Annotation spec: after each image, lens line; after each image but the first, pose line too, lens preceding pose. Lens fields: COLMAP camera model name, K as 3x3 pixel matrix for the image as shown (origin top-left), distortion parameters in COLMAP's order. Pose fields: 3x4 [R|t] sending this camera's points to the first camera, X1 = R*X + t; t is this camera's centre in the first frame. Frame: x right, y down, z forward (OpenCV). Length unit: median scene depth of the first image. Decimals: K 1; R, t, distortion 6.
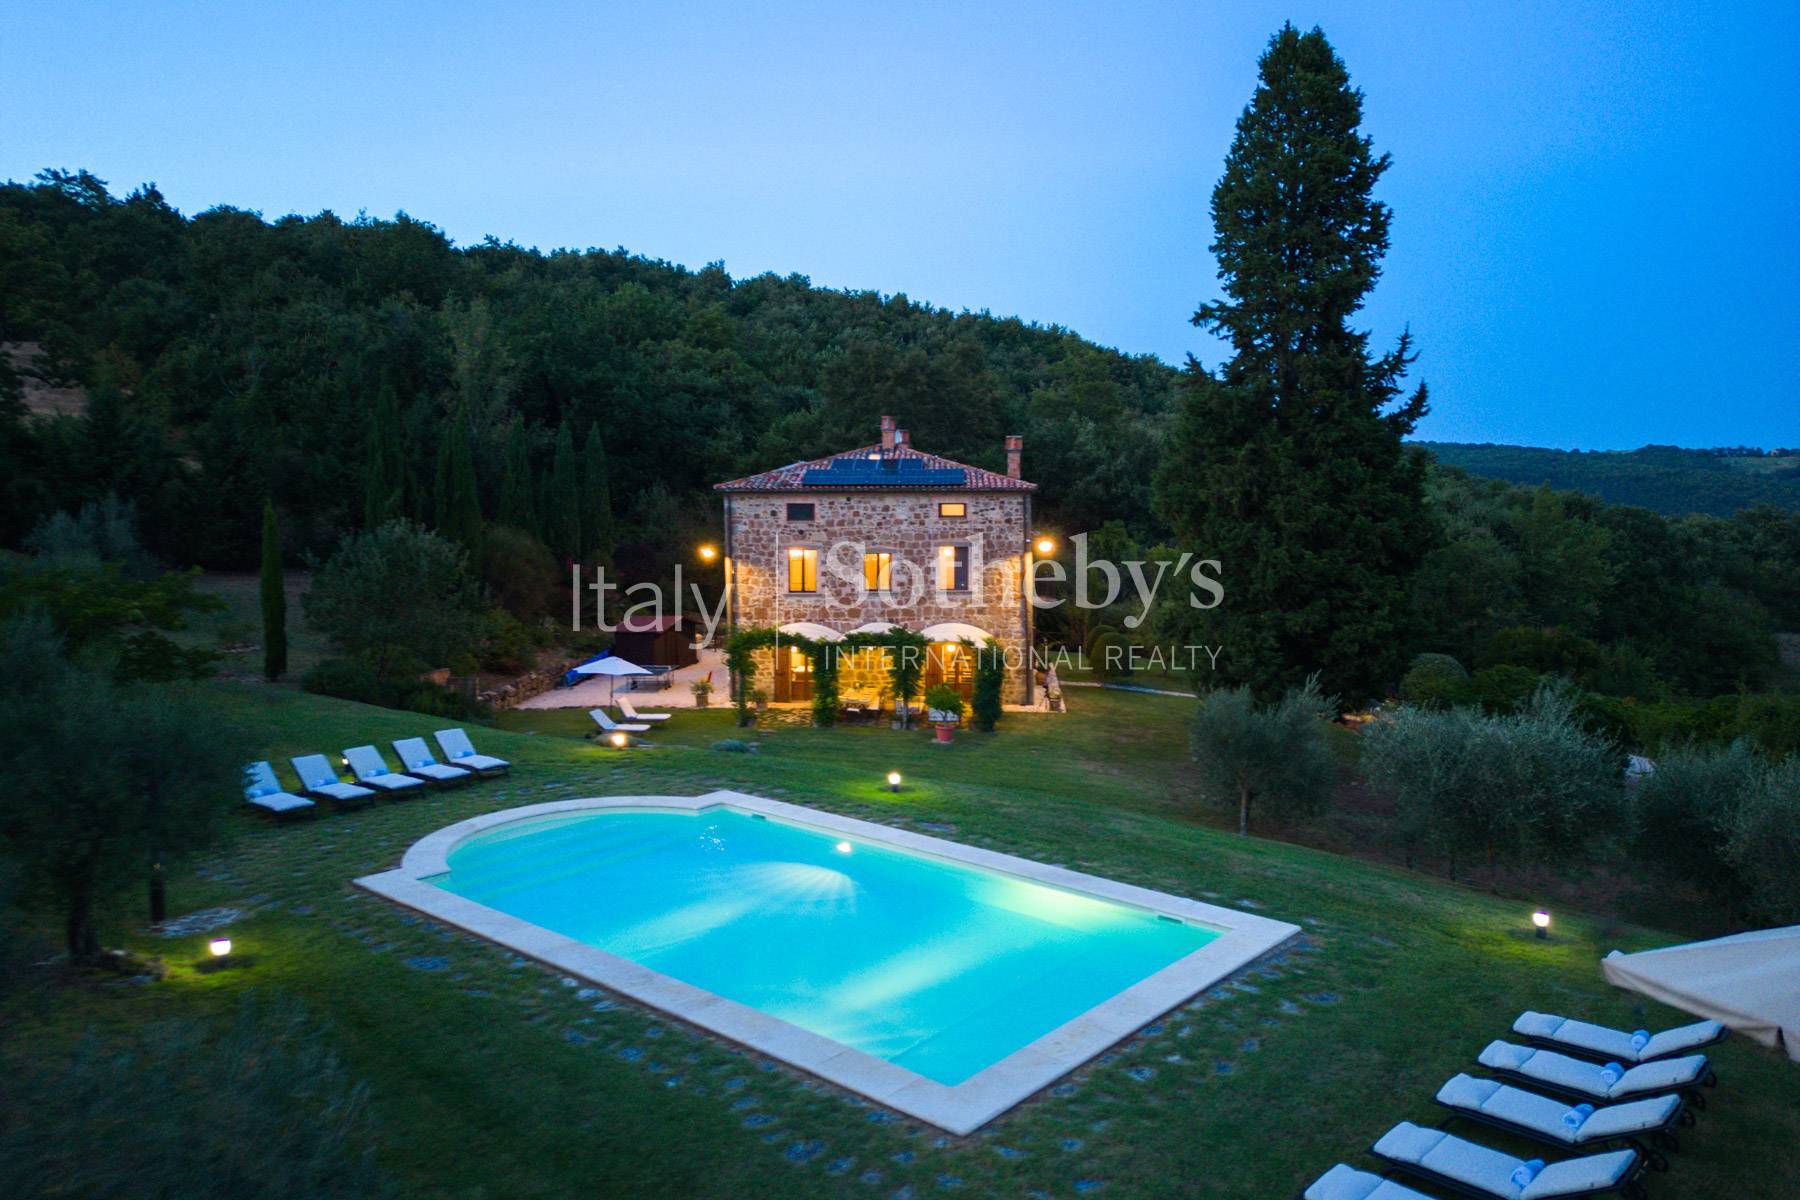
lens RADIAL K [[1287.6, 0, 893.4], [0, 1287.6, 585.4], [0, 0, 1]] dist [0.073909, -0.053135]
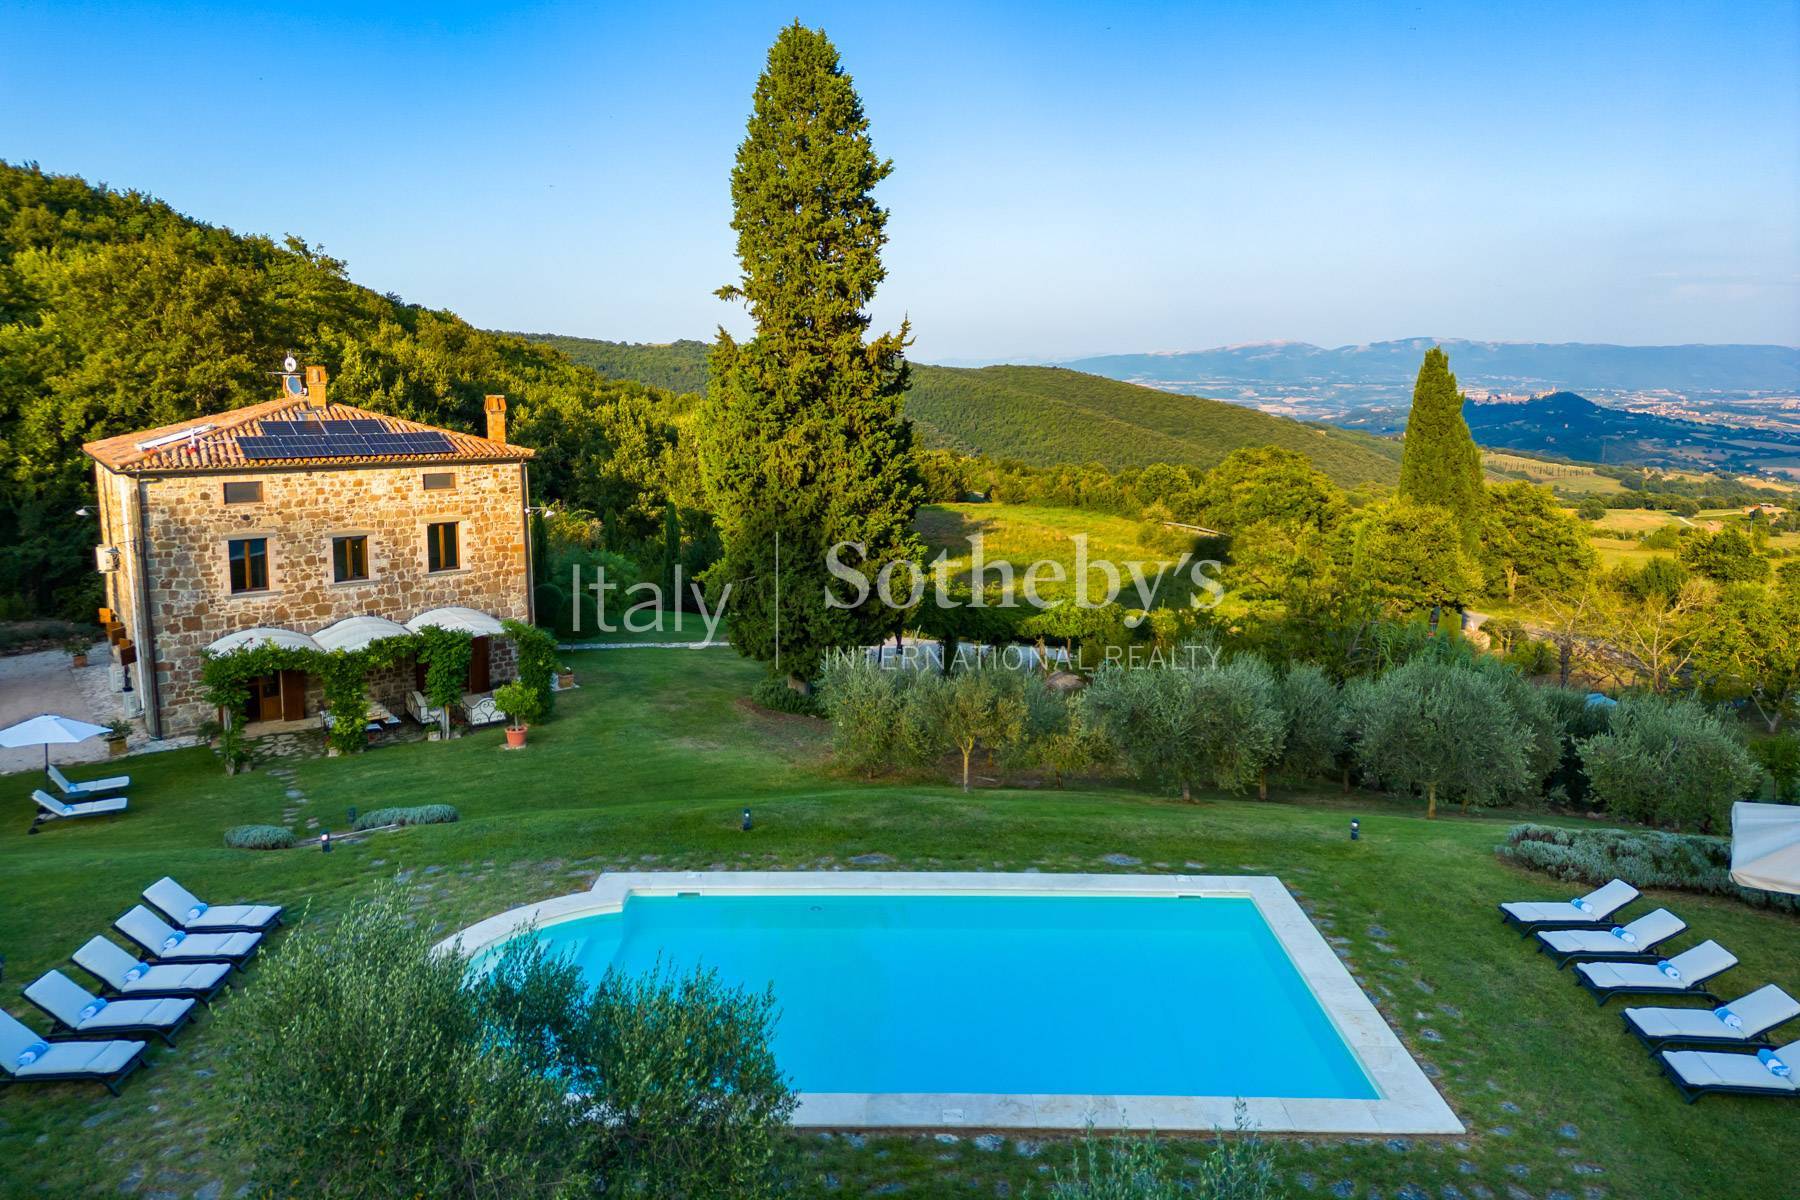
lens RADIAL K [[1287.6, 0, 924.2], [0, 1287.6, 538.9], [0, 0, 1]] dist [0.073909, -0.053135]
pose [[0.749067, -0.081266, 0.657491, -0.295446], [0.045117, 0.996401, 0.071754, -0.068208], [-0.660956, -0.024084, 0.750038, 0.109358]]
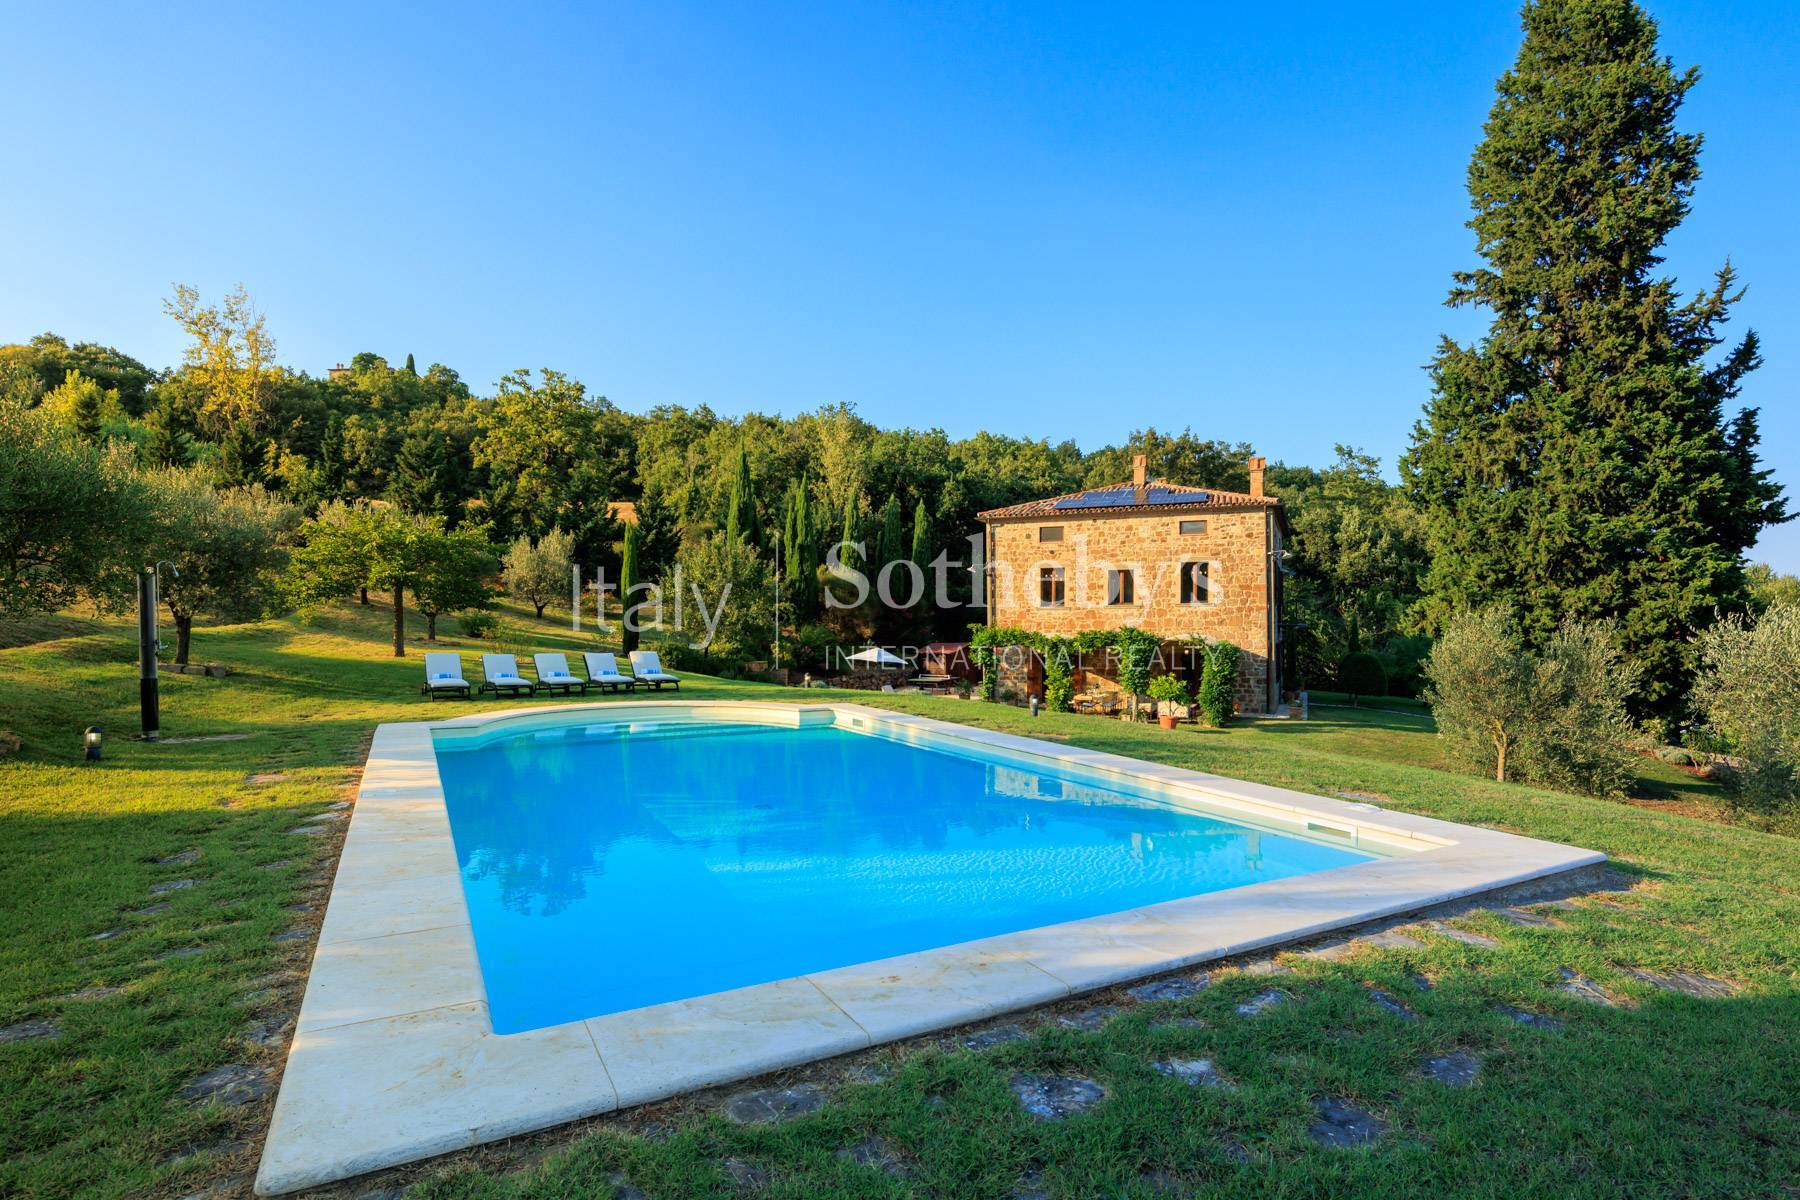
lens RADIAL K [[889.8, 0, 892.7], [0, 889.8, 648.5], [0, 0, 1]] dist [-0.005325, 0.001040]
pose [[0.938654, 0.013694, -0.344588, 0.067623], [-0.030228, 0.998633, -0.042654, 0.081098], [0.343532, 0.050454, 0.937785, 0.228604]]
